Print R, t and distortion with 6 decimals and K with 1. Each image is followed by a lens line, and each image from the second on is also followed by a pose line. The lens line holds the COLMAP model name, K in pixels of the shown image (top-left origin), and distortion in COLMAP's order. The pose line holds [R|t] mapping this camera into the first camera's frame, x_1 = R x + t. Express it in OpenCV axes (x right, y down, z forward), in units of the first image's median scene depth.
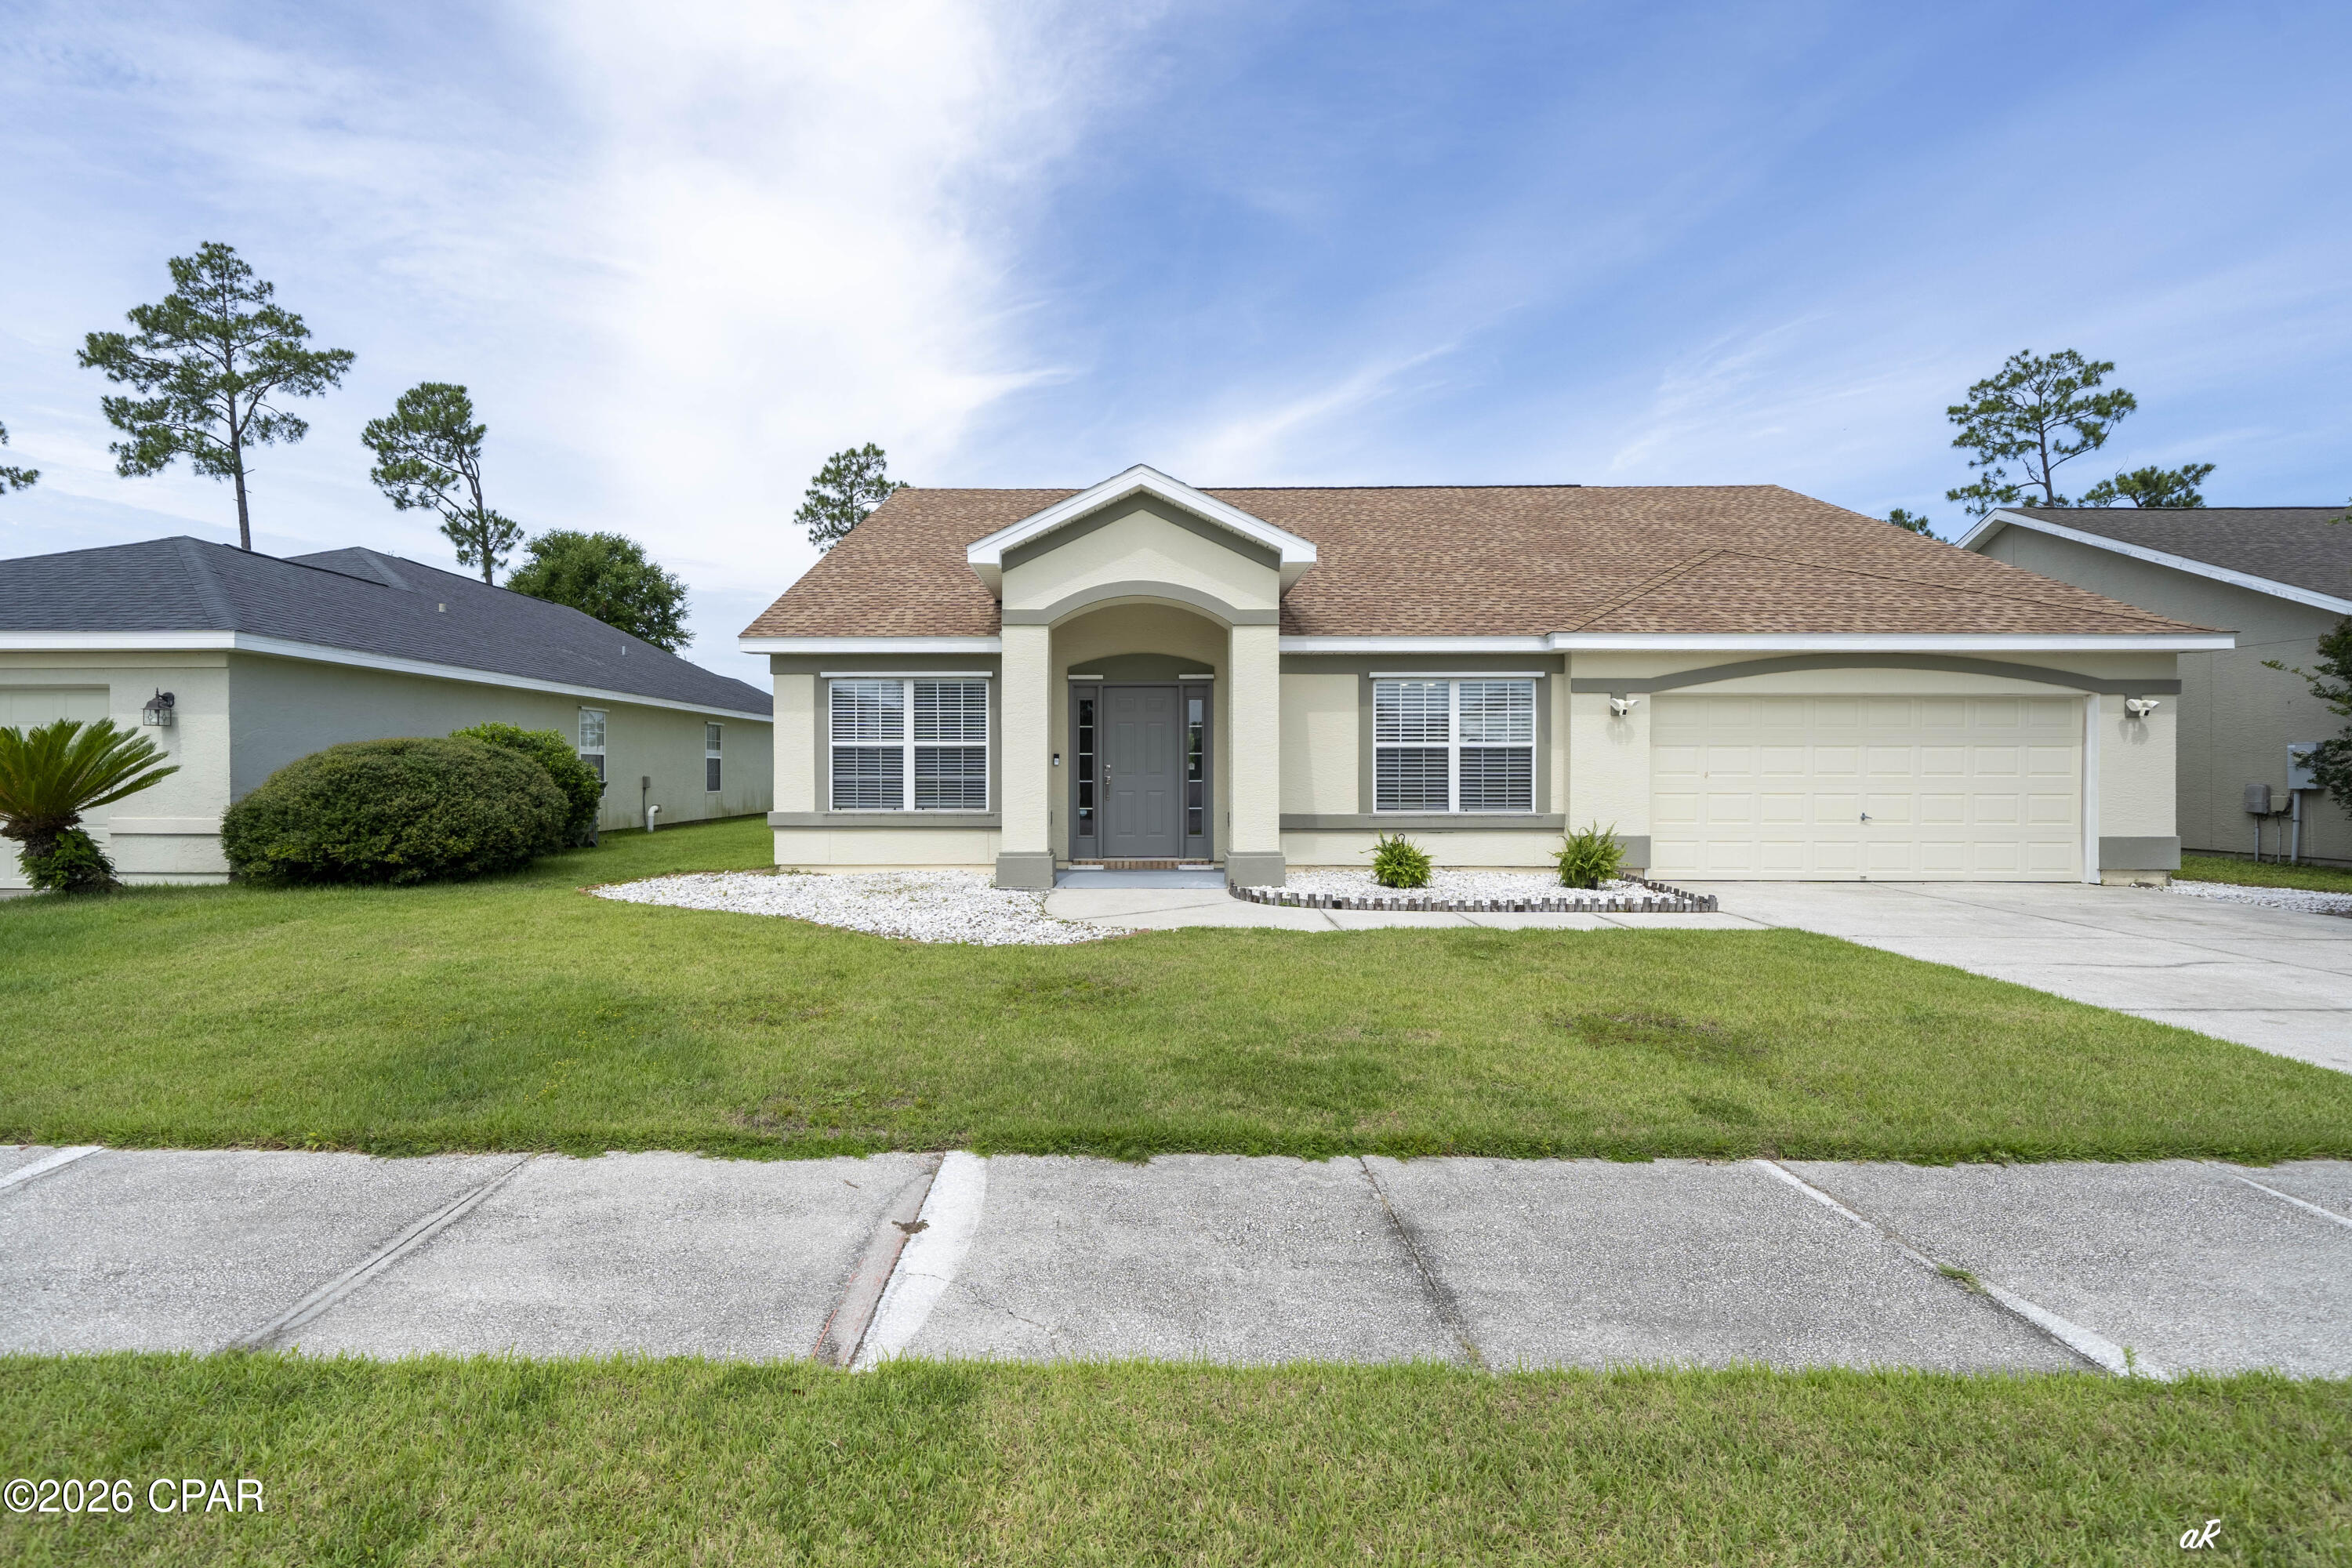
lens RADIAL K [[1038.6, 0, 1170.7], [0, 1038.6, 778.8], [0, 0, 1]] dist [0.001301, 0.000240]
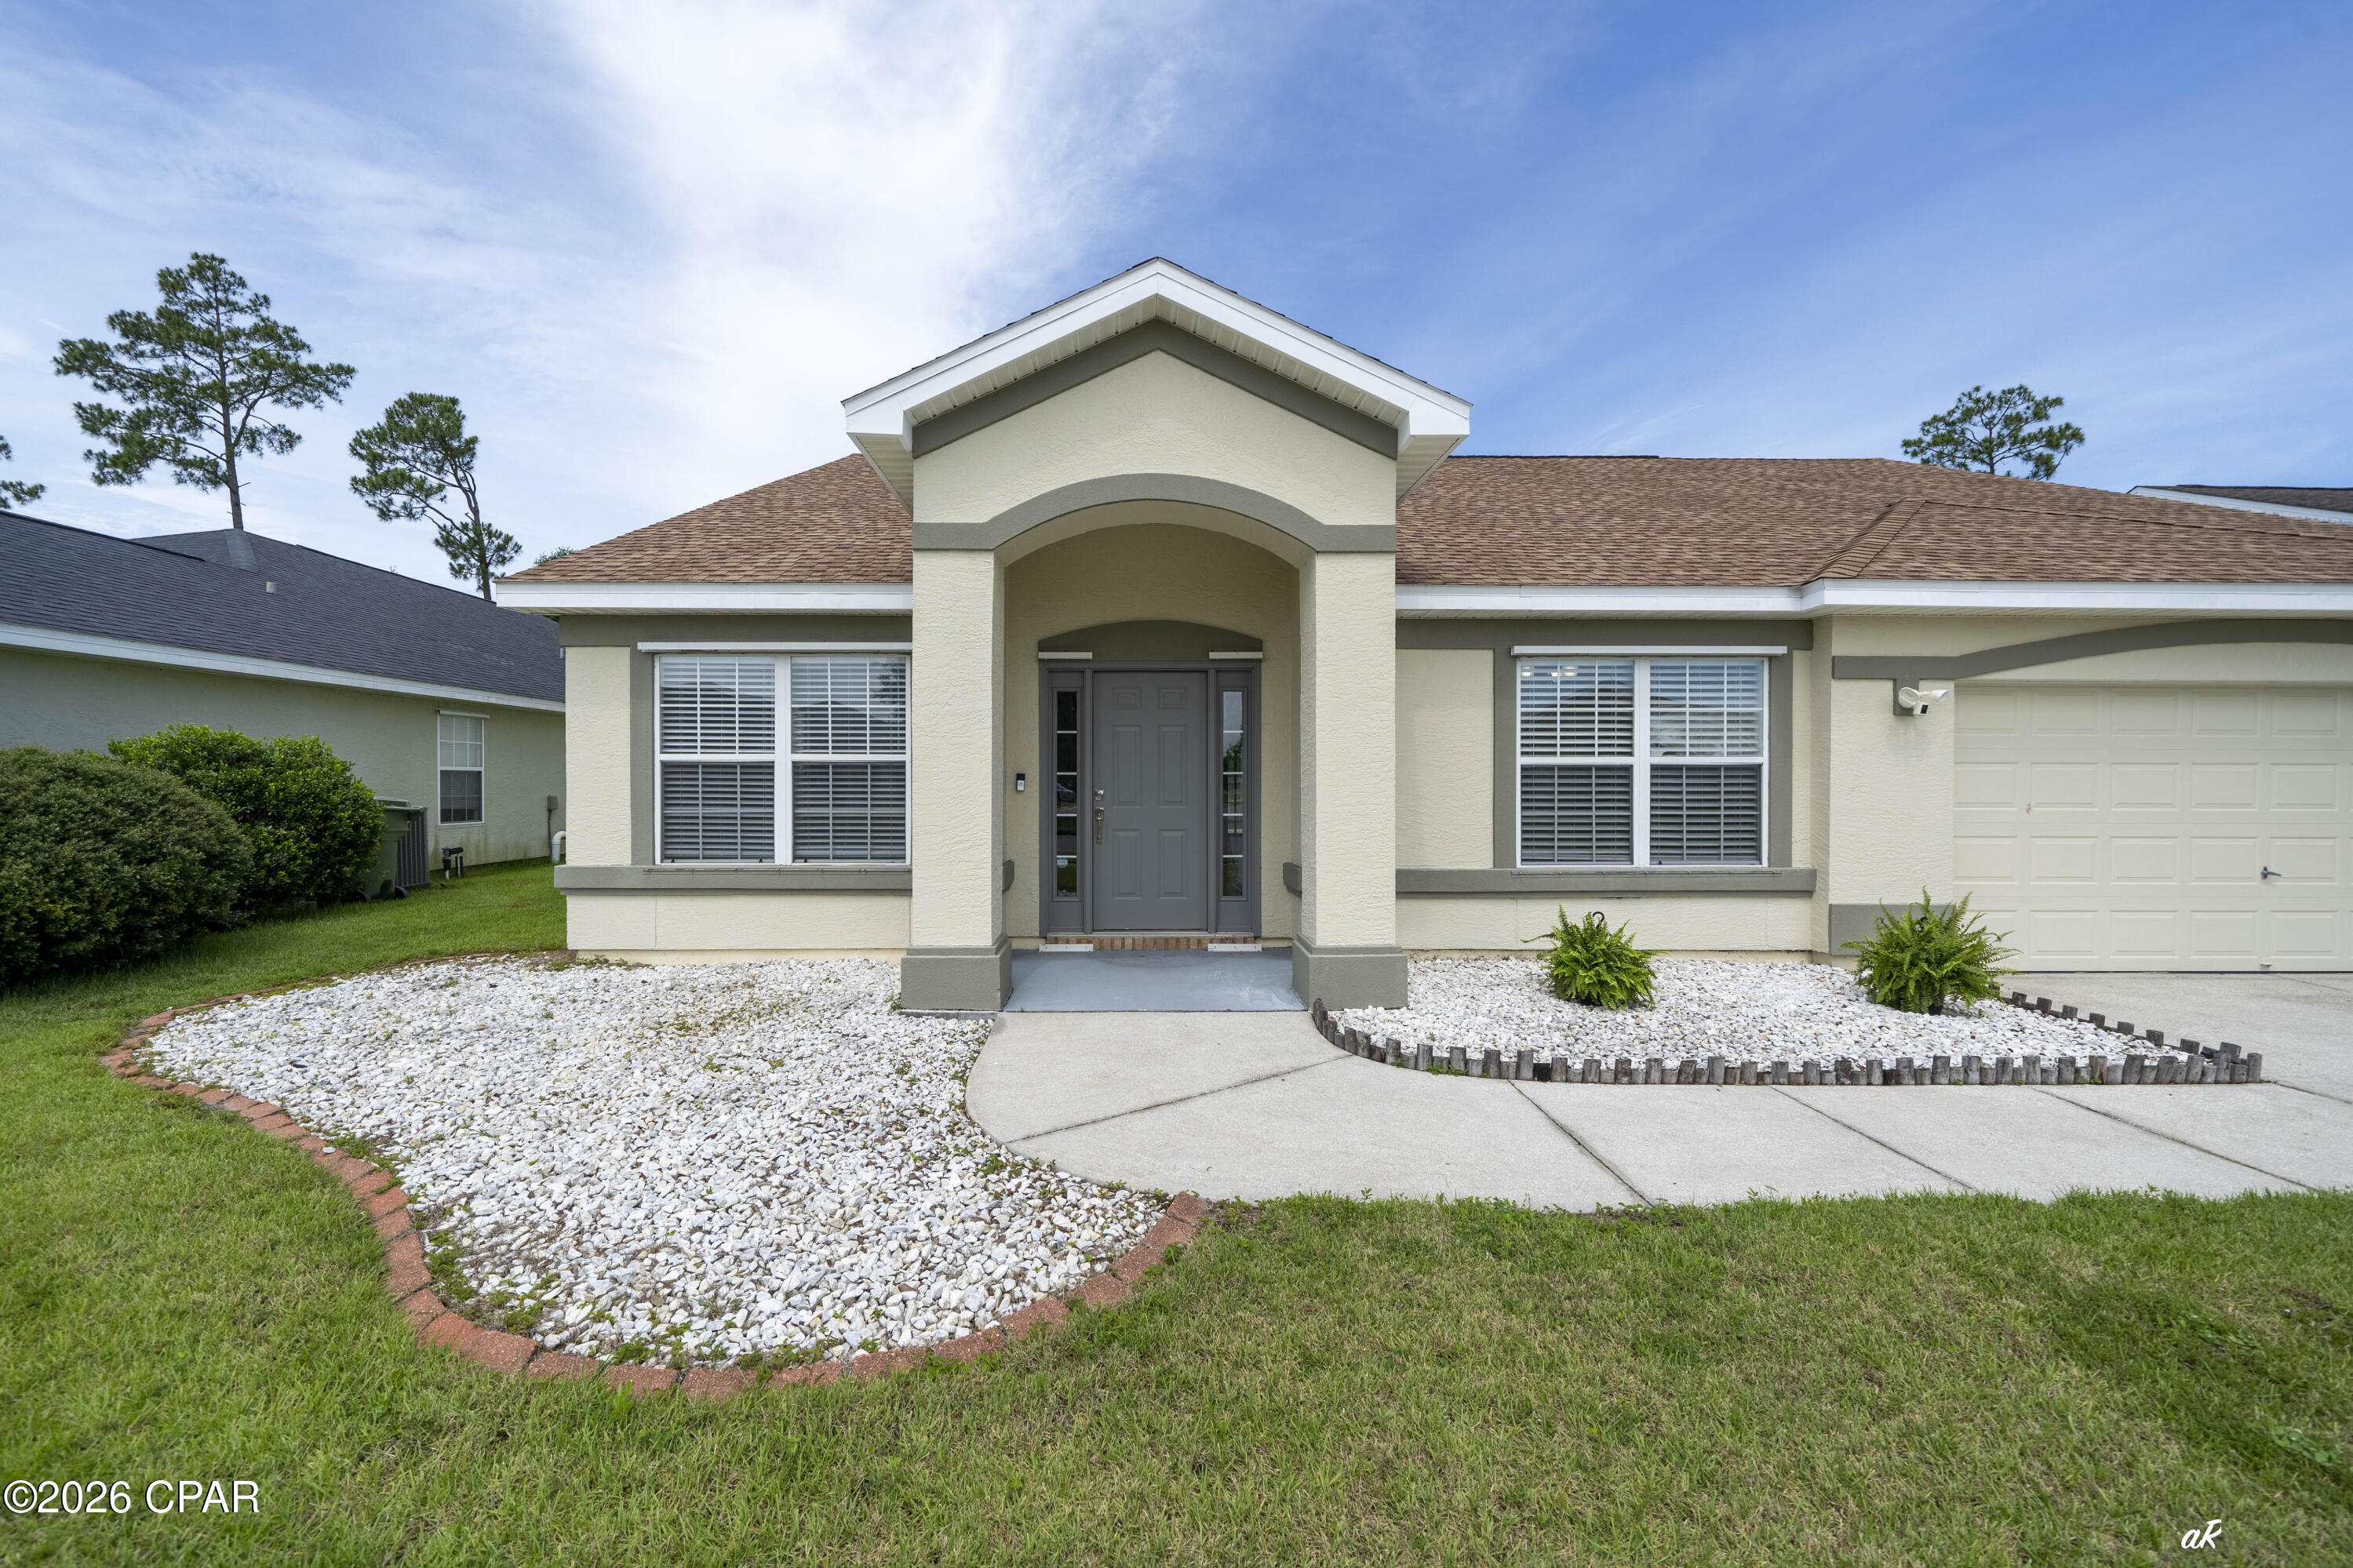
lens RADIAL K [[913.3, 0, 1176.6], [0, 913.3, 794.4], [0, 0, 1]] dist [-0.002033, -0.000428]
pose [[0.999845, 0.000836, 0.017558, -0.022338], [-0.000931, 0.999985, 0.005380, -0.014114], [-0.017554, -0.005396, 0.999831, 0.425296]]
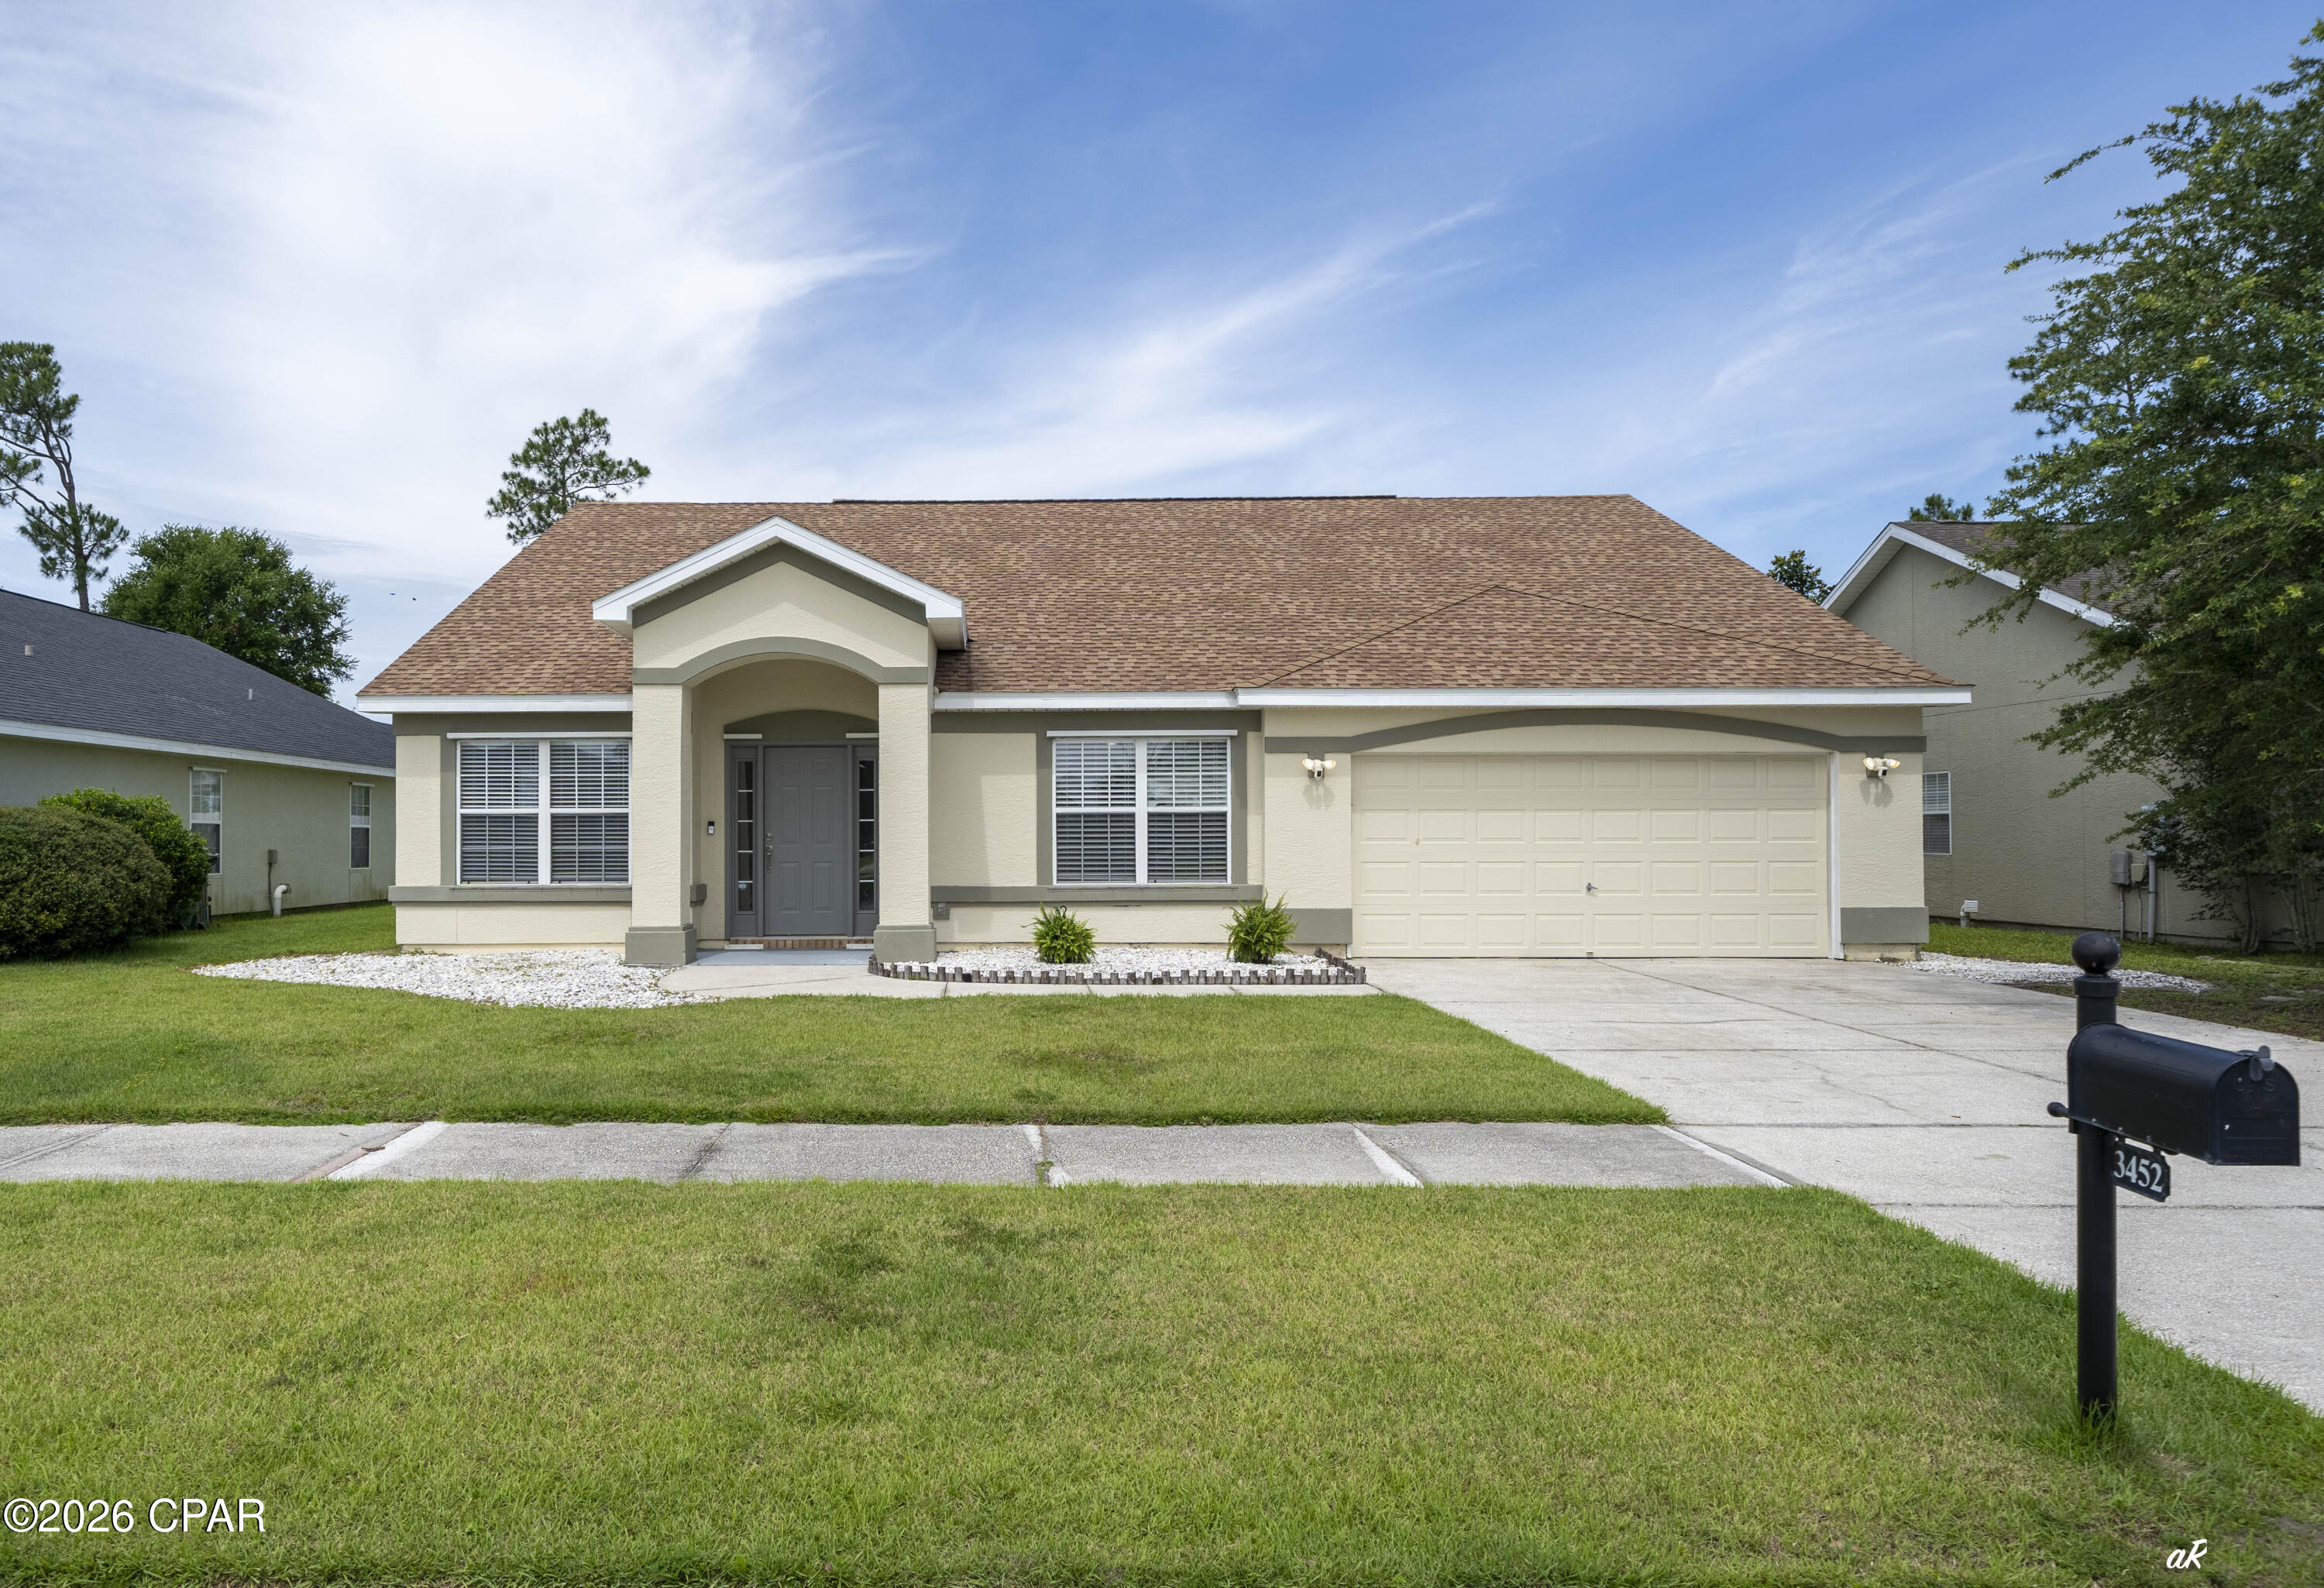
lens RADIAL K [[1632.3, 0, 1159.1], [0, 1632.3, 835.9], [0, 0, 1]] dist [-0.002273, 0.007187]
pose [[0.999988, -0.003836, 0.003082, 0.272420], [0.003873, 0.999920, -0.012008, 0.007081], [-0.003036, 0.012020, 0.999923, -0.417718]]
